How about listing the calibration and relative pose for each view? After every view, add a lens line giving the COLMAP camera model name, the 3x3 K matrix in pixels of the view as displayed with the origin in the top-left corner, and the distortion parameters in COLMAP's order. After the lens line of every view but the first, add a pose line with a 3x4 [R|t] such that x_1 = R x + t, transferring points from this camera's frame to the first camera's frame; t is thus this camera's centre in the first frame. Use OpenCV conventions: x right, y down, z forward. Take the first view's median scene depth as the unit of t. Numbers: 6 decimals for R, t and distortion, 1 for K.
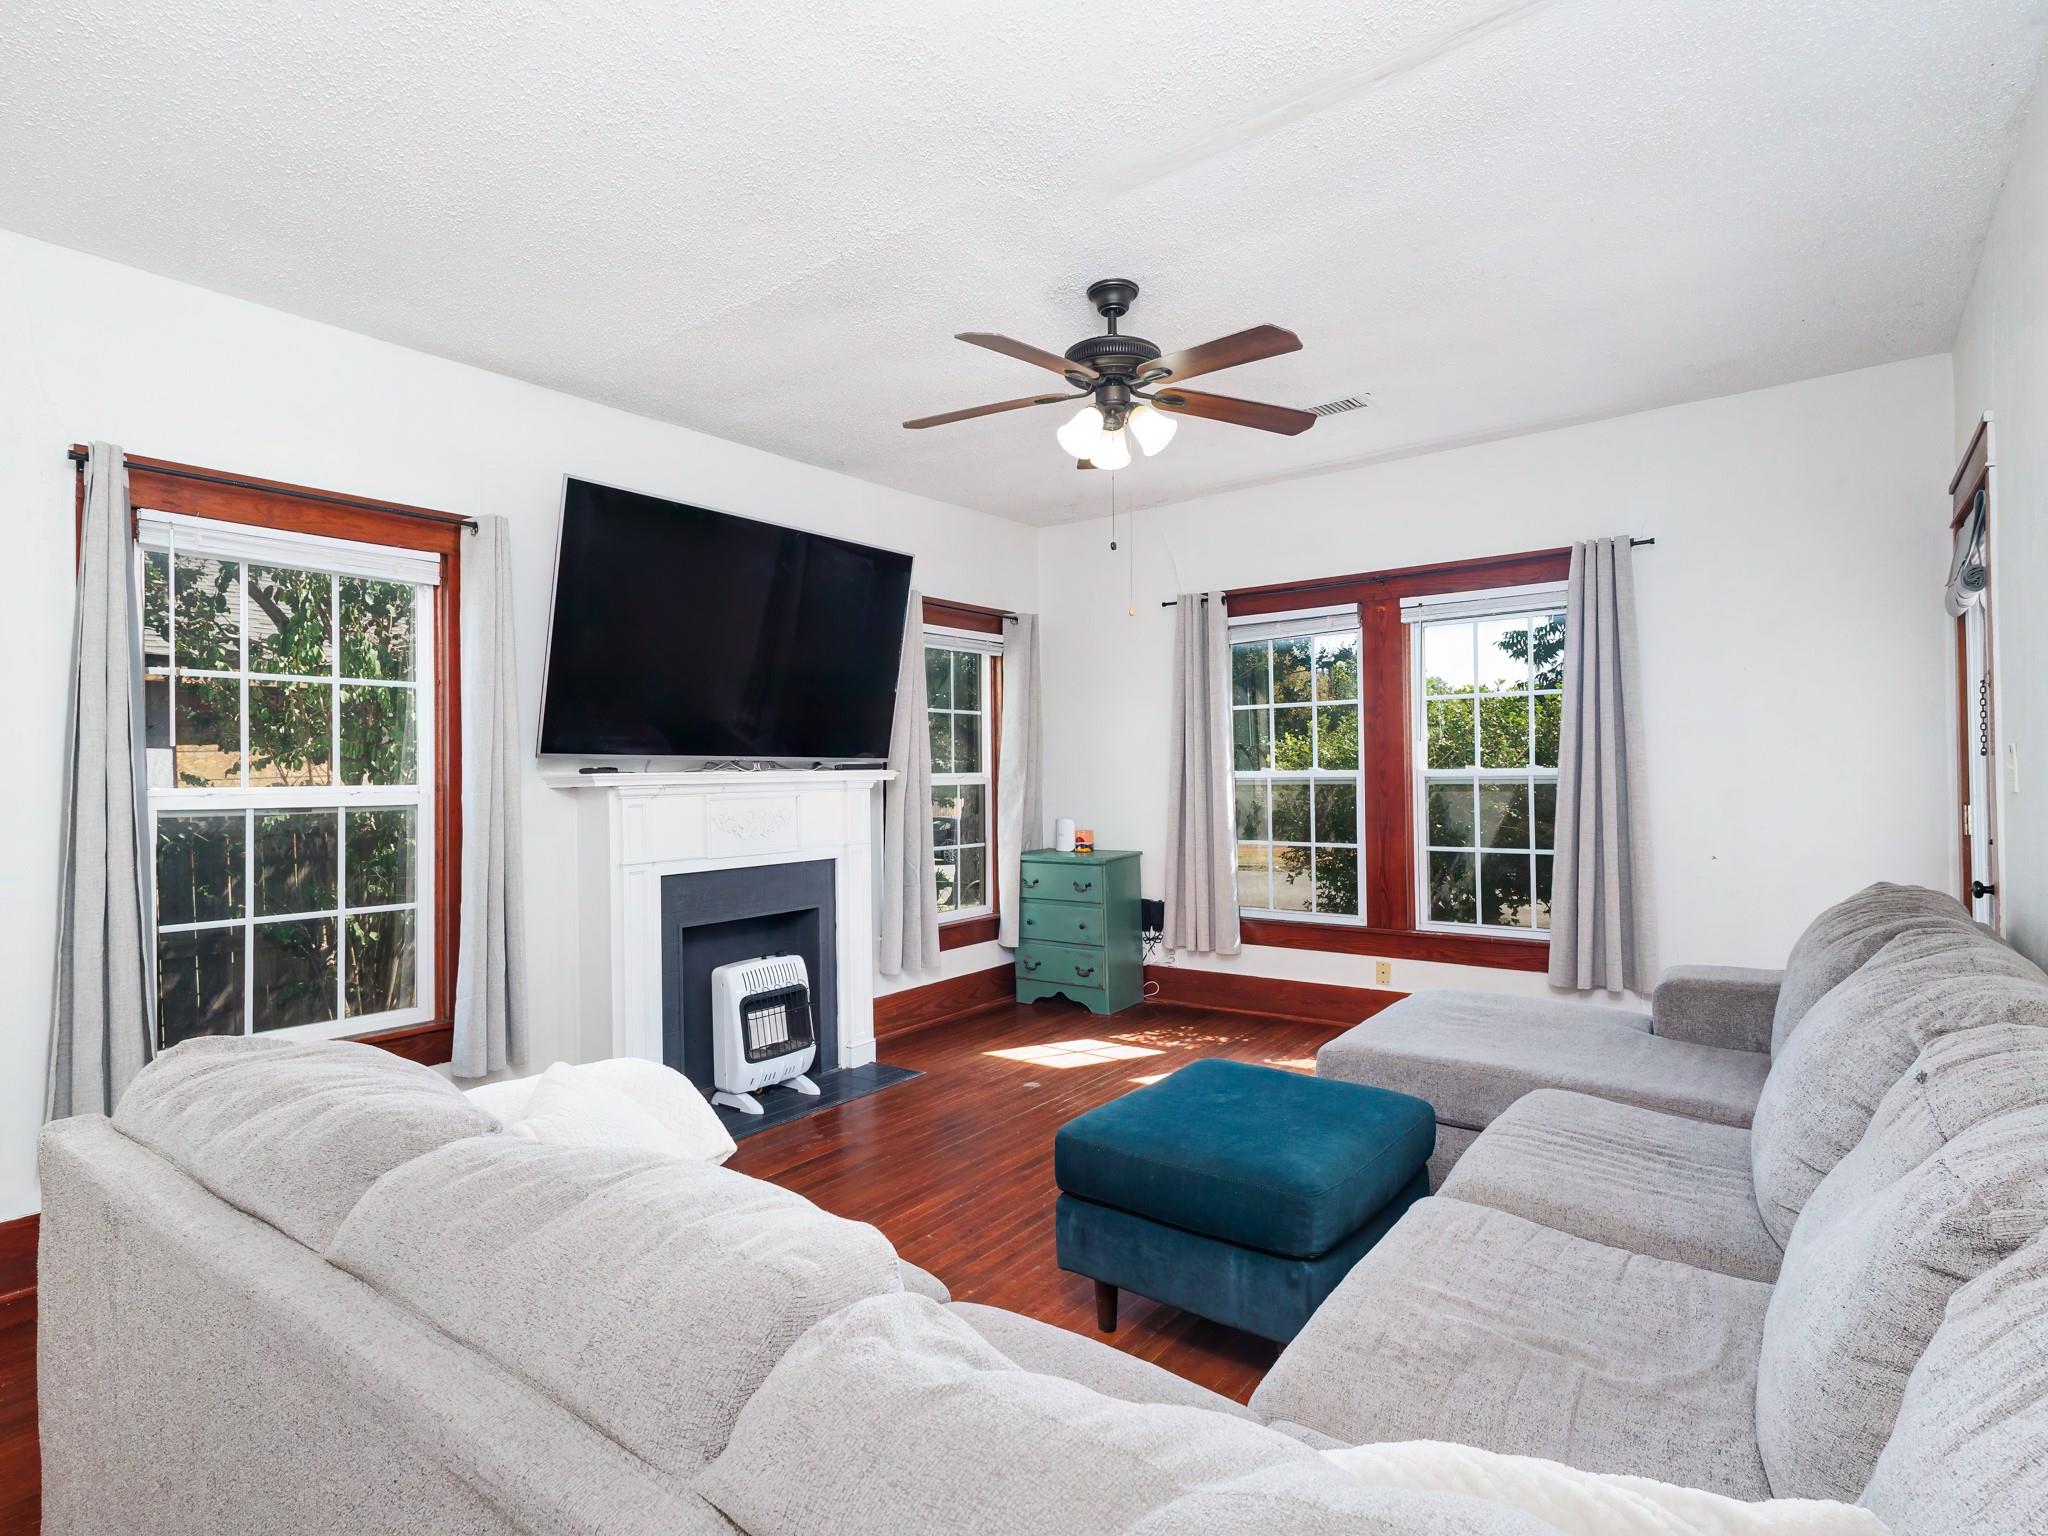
lens RADIAL K [[1055.3, 0, 1022.1], [0, 1055.3, 764.4], [0, 0, 1]] dist [0.006867, -0.000145]
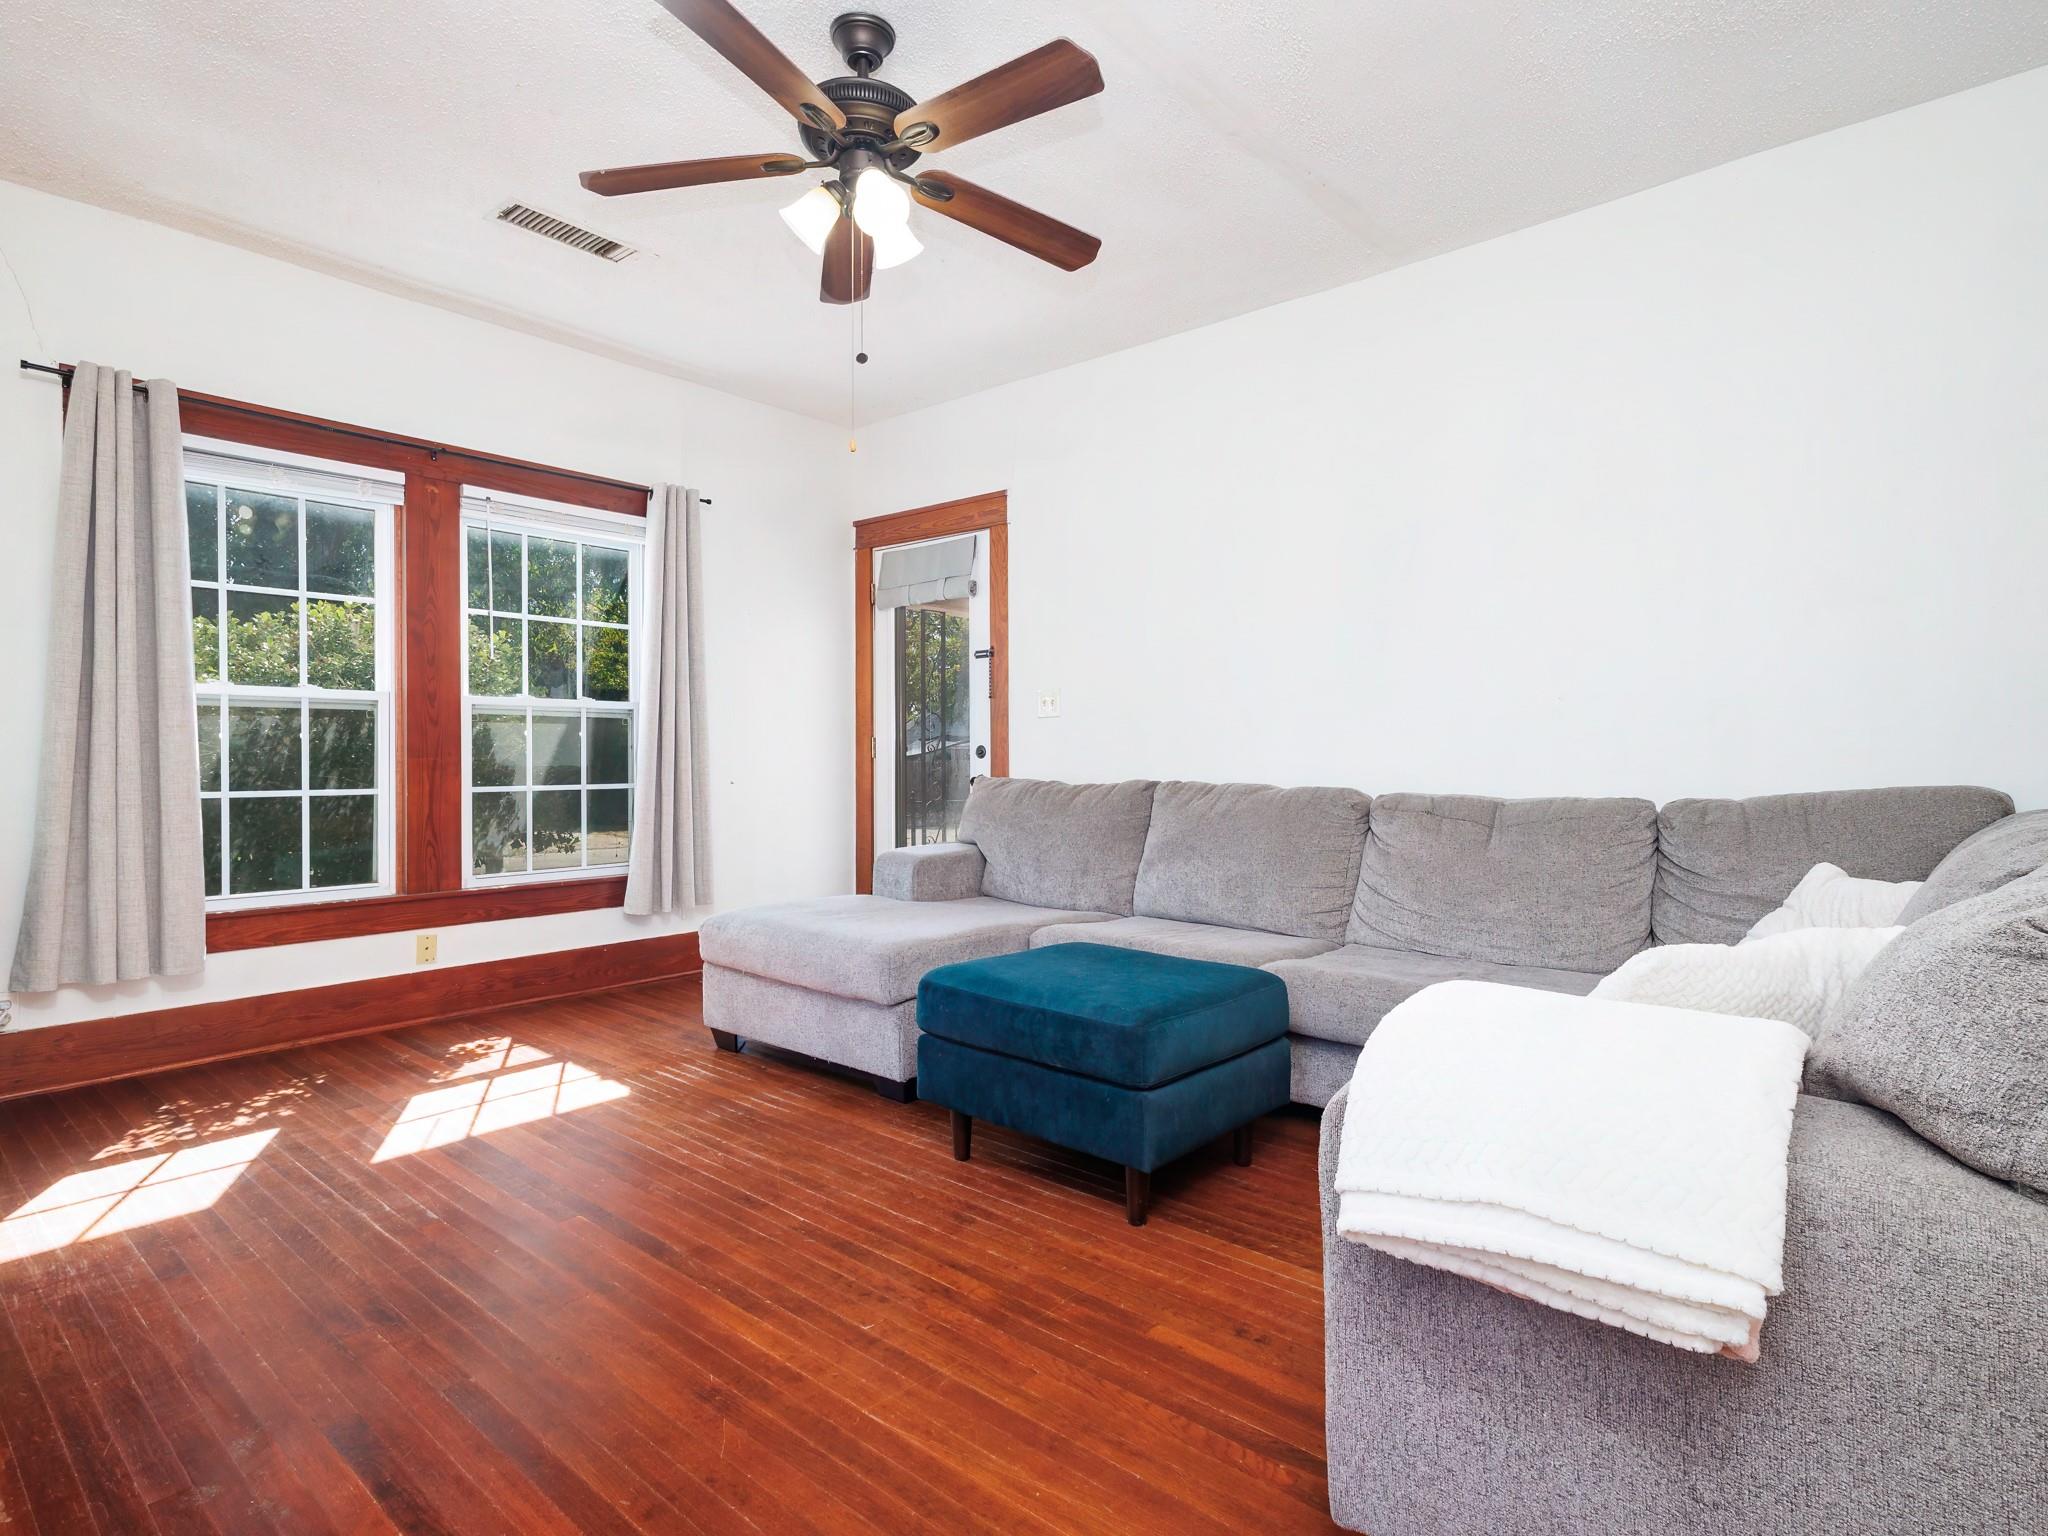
lens RADIAL K [[1055.3, 0, 1022.1], [0, 1055.3, 764.4], [0, 0, 1]] dist [0.006867, -0.000145]
pose [[0.045177, 0.005052, 0.998966, -0.443103], [-0.006041, 0.999970, -0.004784, 0.061763], [-0.998961, -0.005819, 0.045206, 0.530255]]
